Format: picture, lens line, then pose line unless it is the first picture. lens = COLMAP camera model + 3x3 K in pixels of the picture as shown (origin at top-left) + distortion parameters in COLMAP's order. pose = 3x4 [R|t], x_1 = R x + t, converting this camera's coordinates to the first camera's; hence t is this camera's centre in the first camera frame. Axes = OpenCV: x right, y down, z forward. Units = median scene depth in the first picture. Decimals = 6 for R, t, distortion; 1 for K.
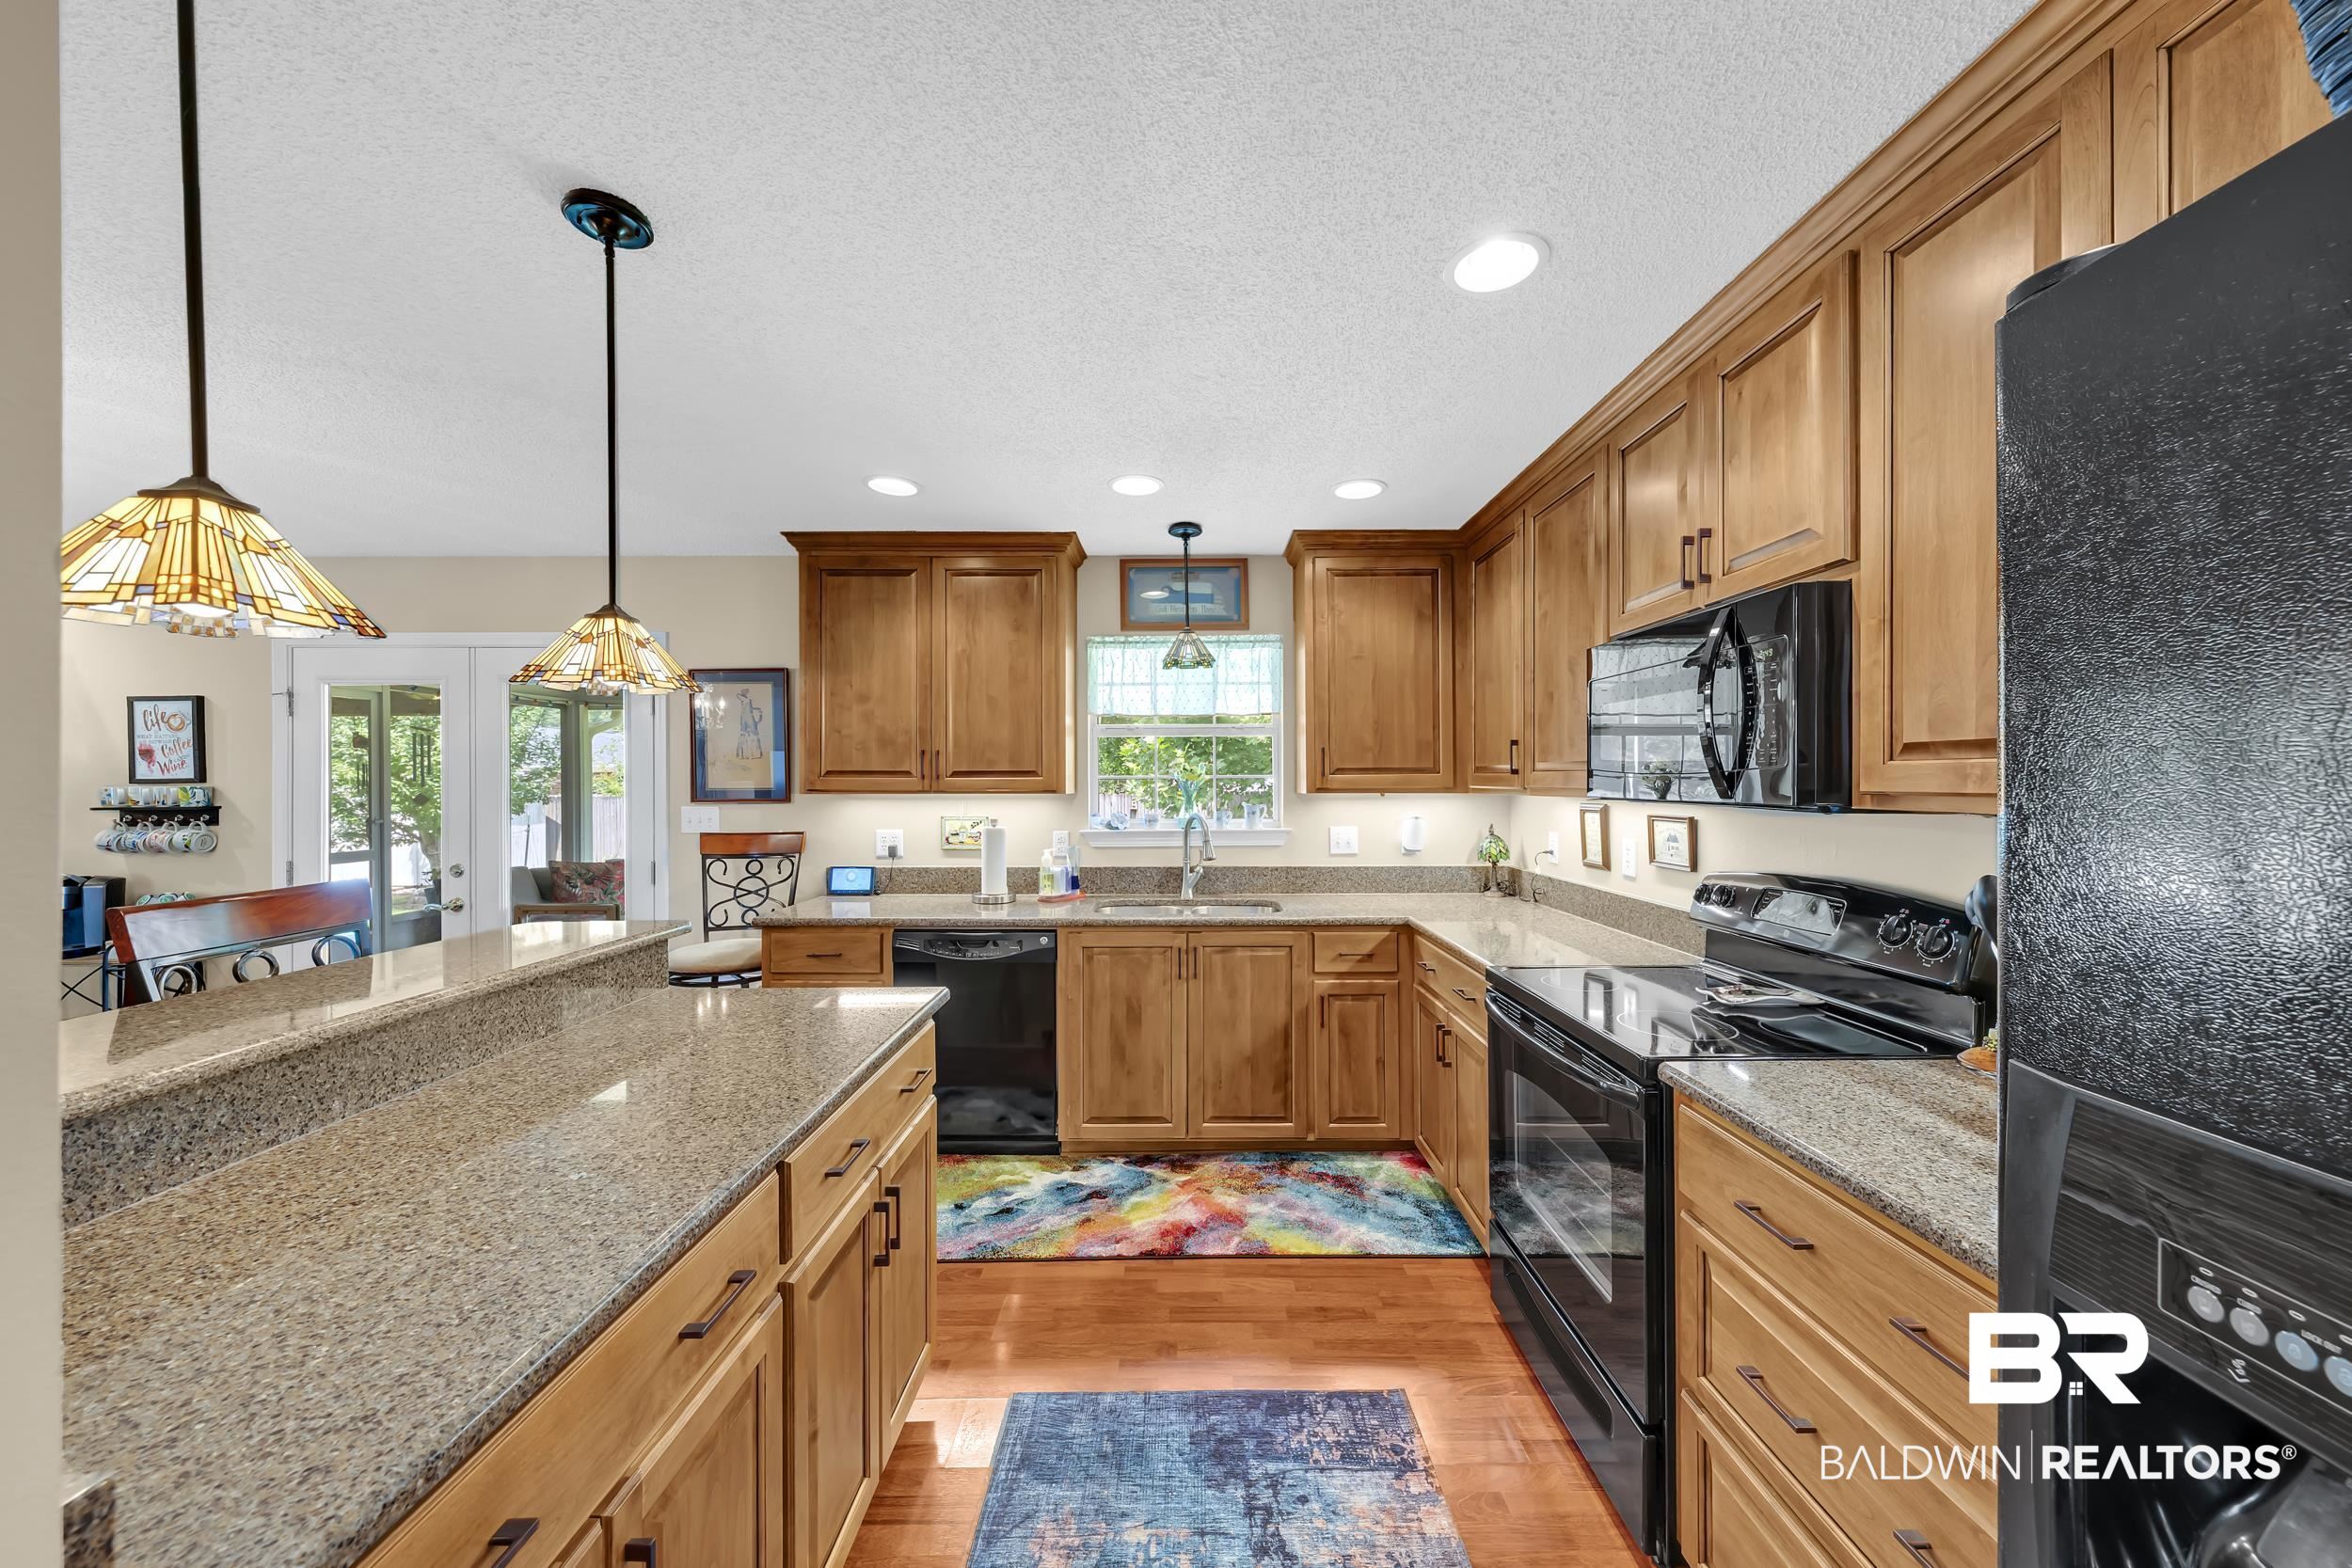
lens RADIAL K [[819.5, 0, 1184.1], [0, 819.5, 784.2], [0, 0, 1]] dist [-0.000600, 0.000337]
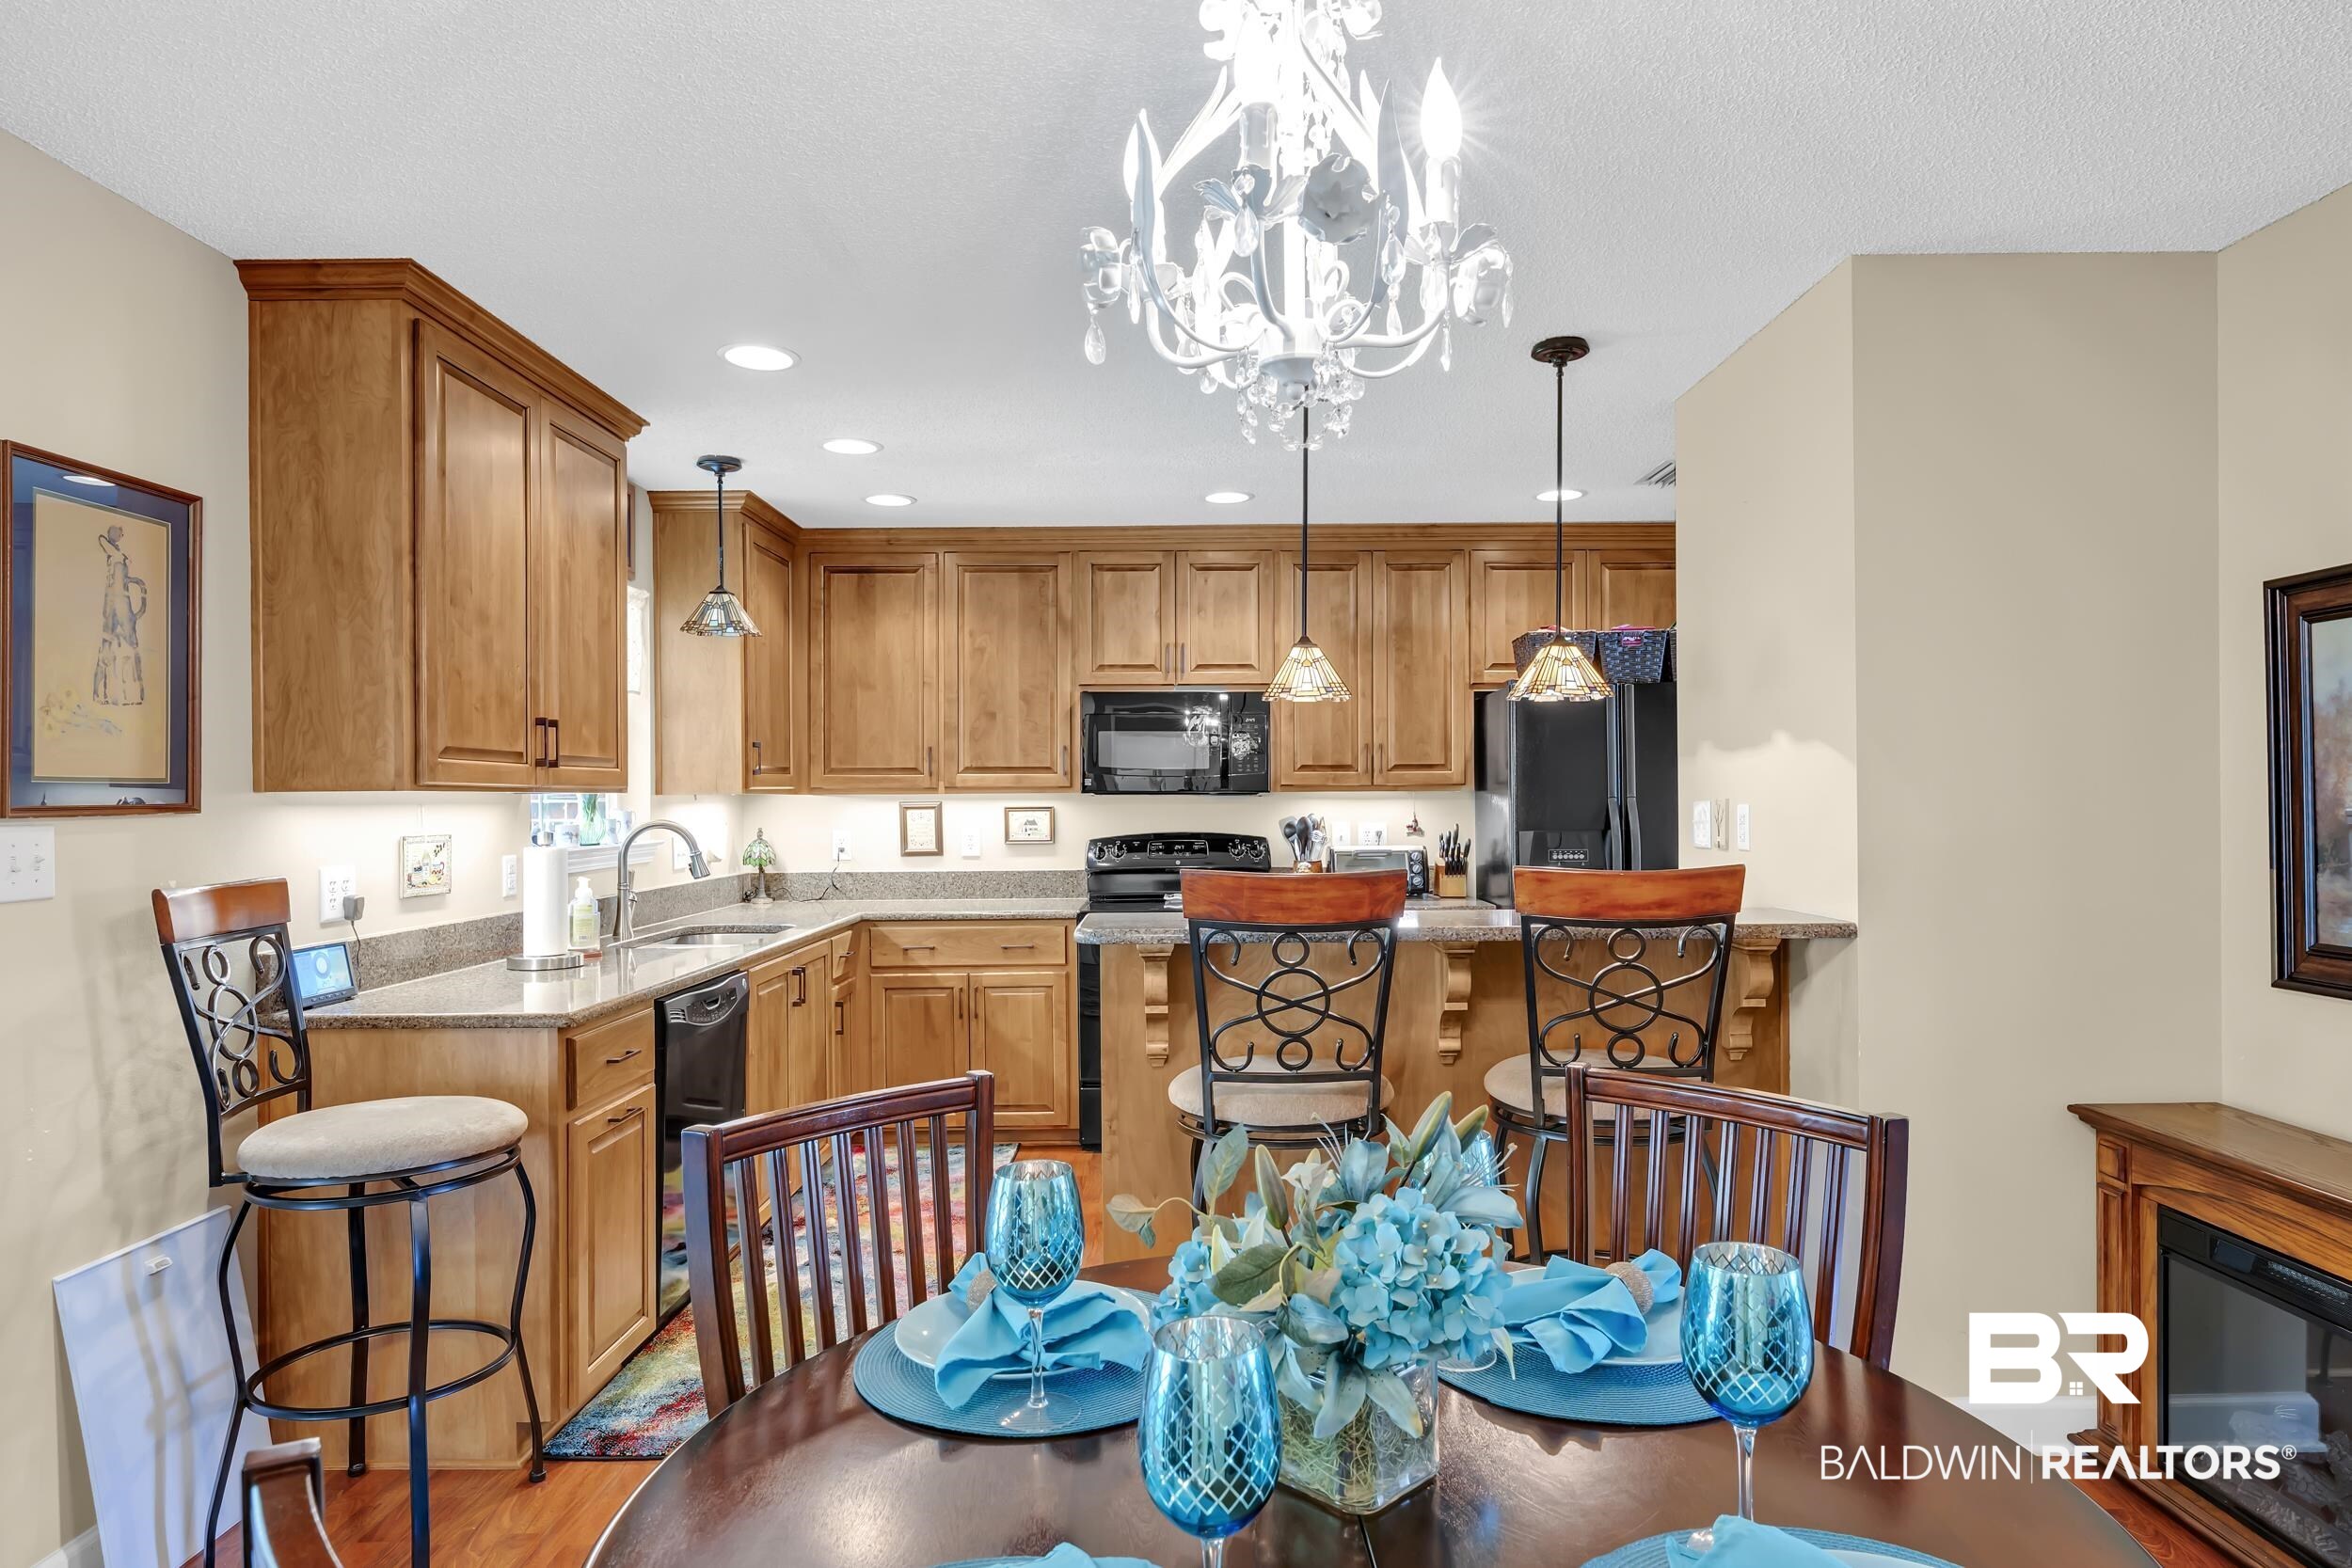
lens RADIAL K [[1370.0, 0, 1188.6], [0, 1370.0, 791.7], [0, 0, 1]] dist [0.001562, 0.001281]
pose [[-0.000675, 0.006287, 0.999980, -1.520437], [0.008381, 0.999945, -0.006281, 0.025390], [-0.999965, 0.008376, -0.000727, 0.617357]]
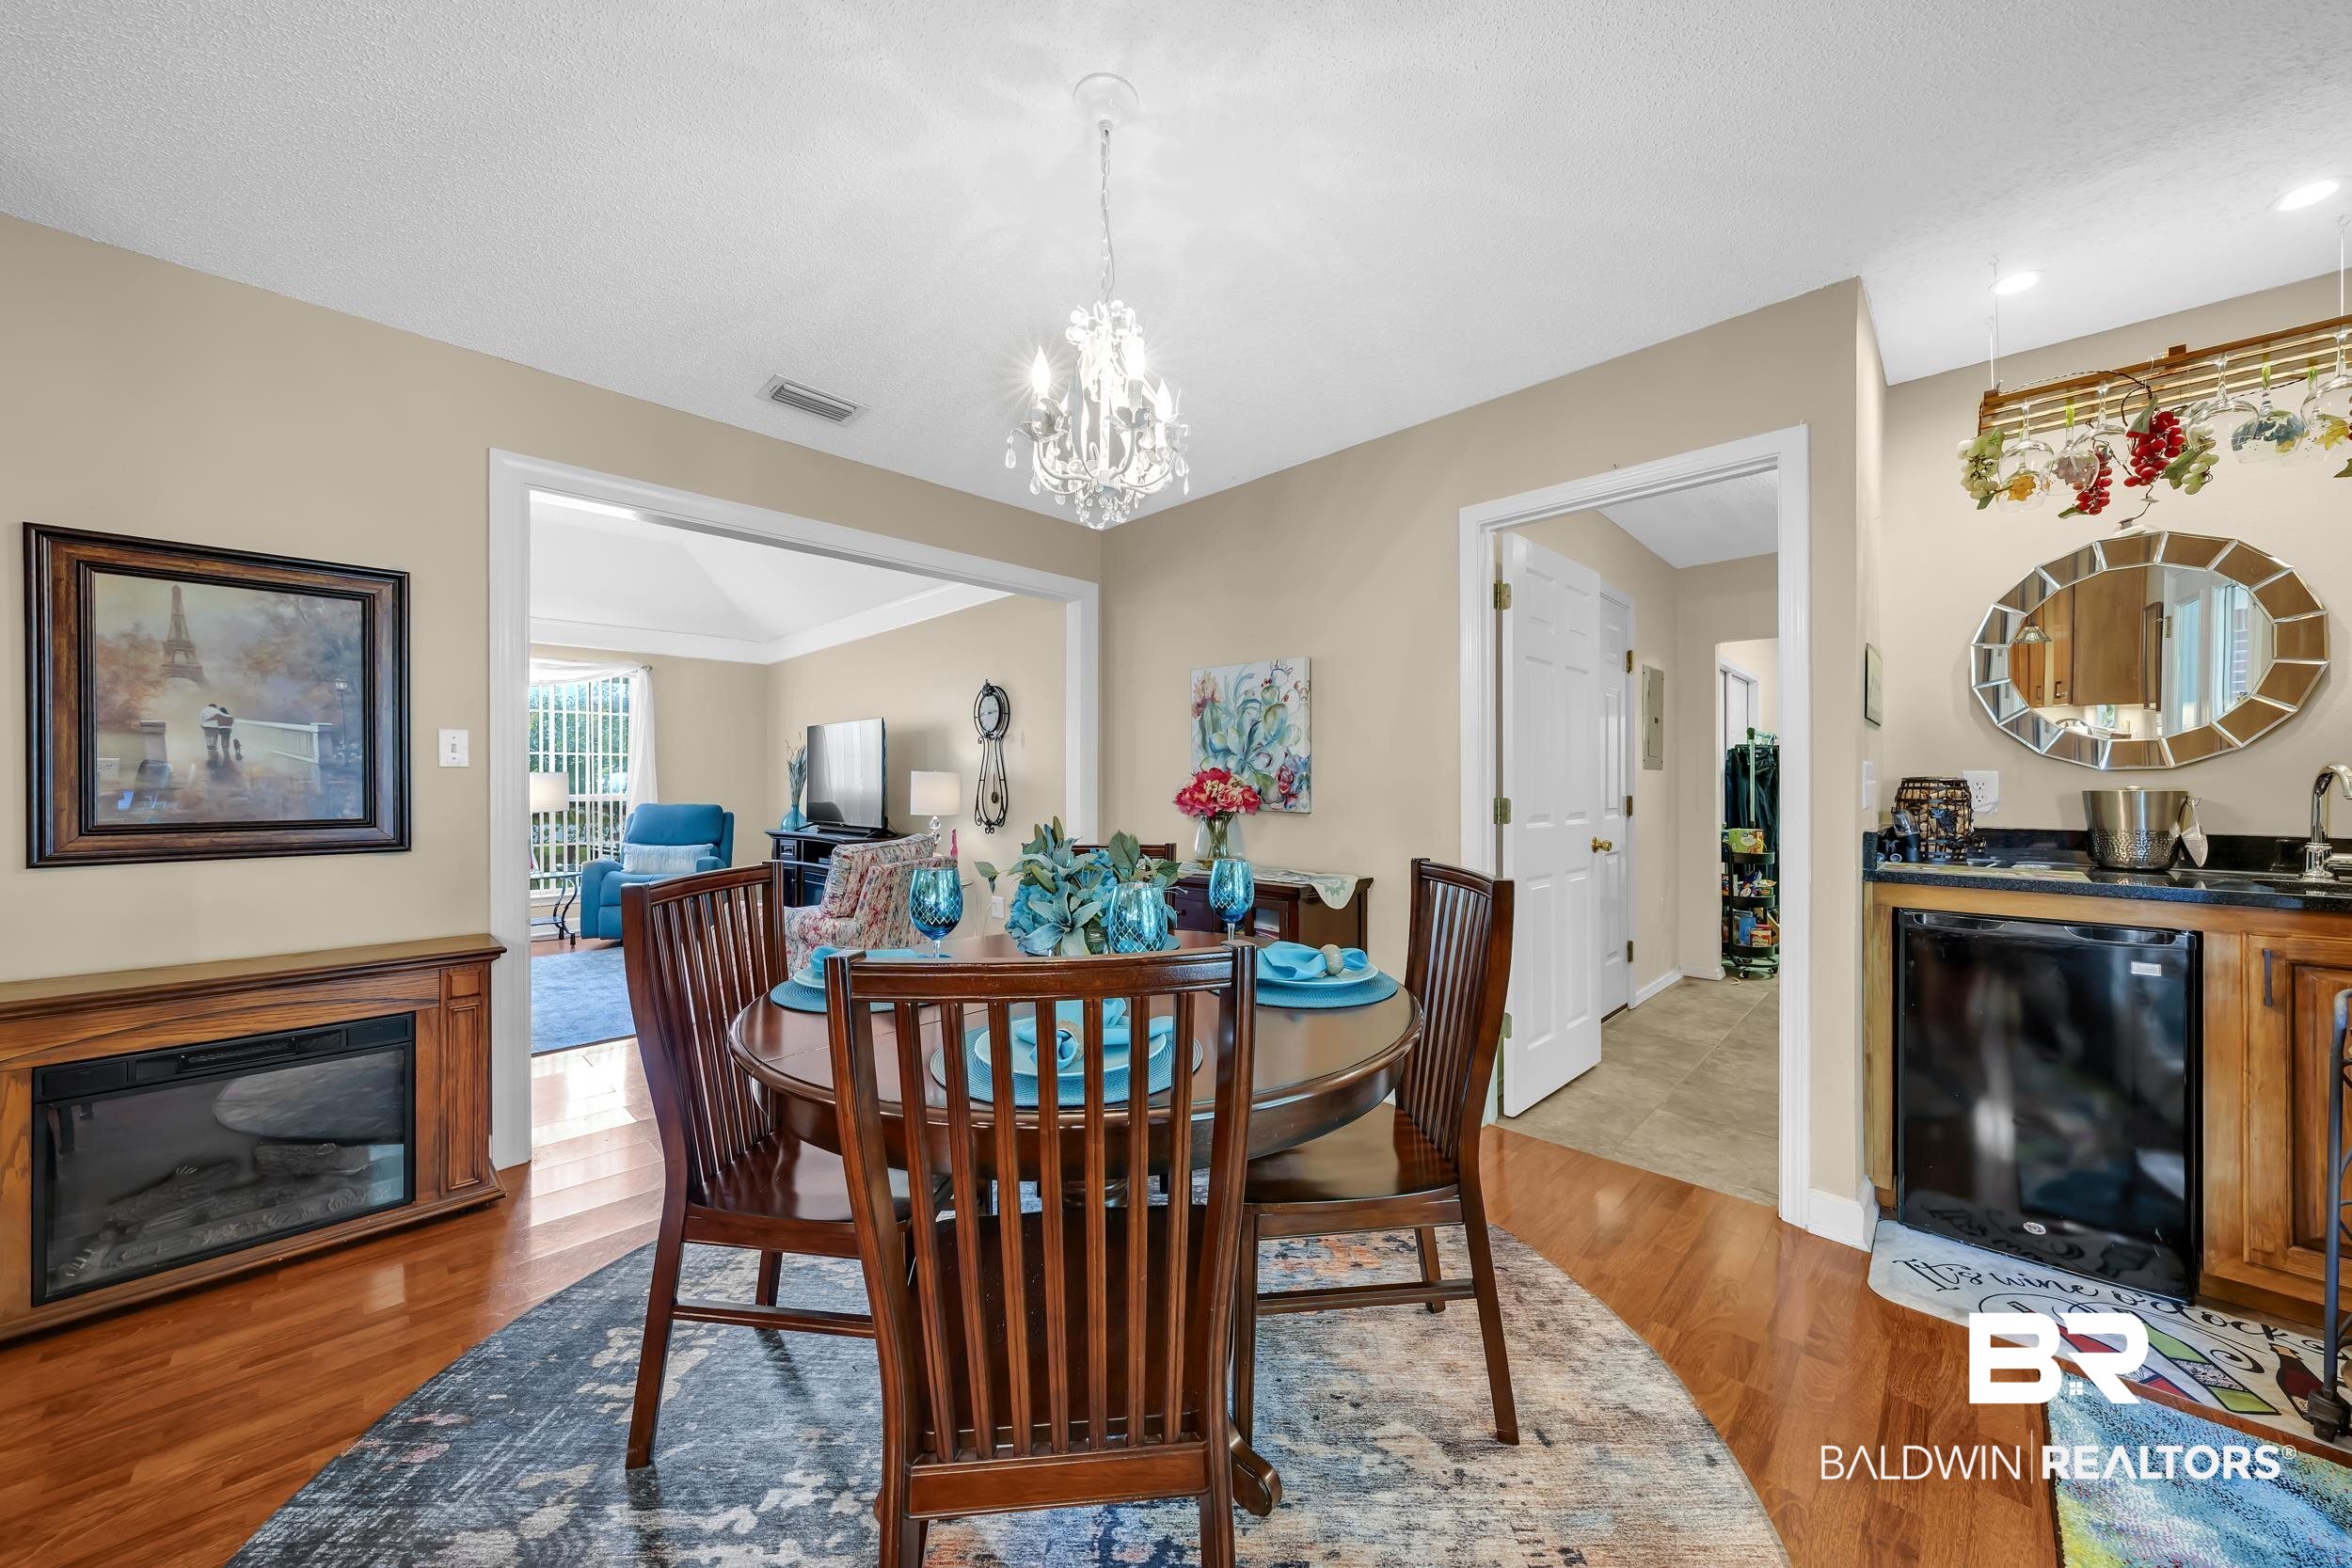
lens RADIAL K [[819.5, 0, 1184.1], [0, 819.5, 784.2], [0, 0, 1]] dist [-0.000600, 0.000337]
pose [[-0.696070, 0.000228, -0.717974, -0.775922], [0.001670, 0.999998, -0.001301, 0.091803], [0.717972, -0.002105, -0.696068, 0.987751]]
